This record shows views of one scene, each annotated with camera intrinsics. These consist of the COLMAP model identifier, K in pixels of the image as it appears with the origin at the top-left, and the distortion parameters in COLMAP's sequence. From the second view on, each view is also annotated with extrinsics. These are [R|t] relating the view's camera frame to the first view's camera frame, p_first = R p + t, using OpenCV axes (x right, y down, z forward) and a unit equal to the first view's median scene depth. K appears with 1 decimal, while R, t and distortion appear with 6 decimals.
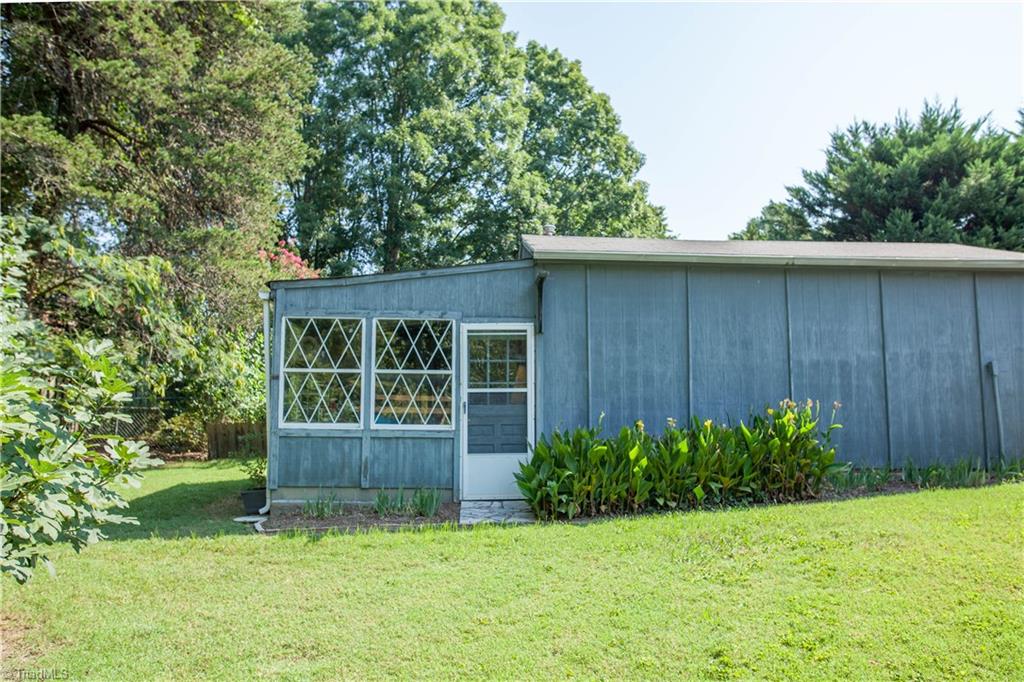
lens RADIAL K [[718.2, 0, 502.4], [0, 718.2, 345.3], [0, 0, 1]] dist [-0.053351, 0.043127]
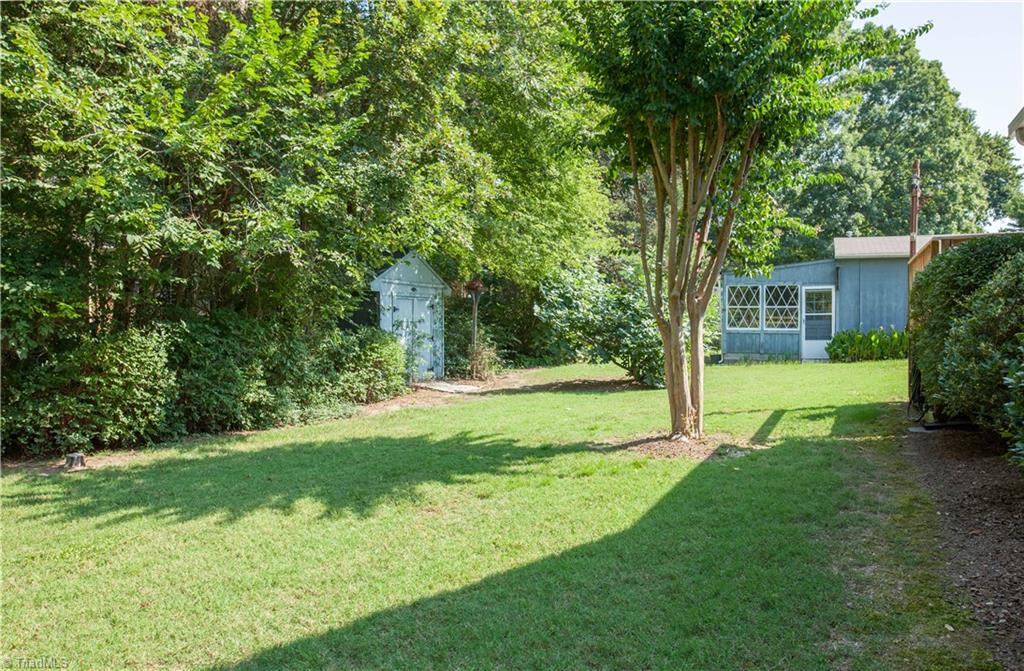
lens RADIAL K [[721.5, 0, 510.9], [0, 721.5, 341.5], [0, 0, 1]] dist [-0.018901, 0.011400]
pose [[0.900540, 0.006379, -0.434727, 0.114589], [0.038744, 0.994737, 0.094855, -0.115751], [0.433044, -0.102264, 0.895553, -1.633410]]
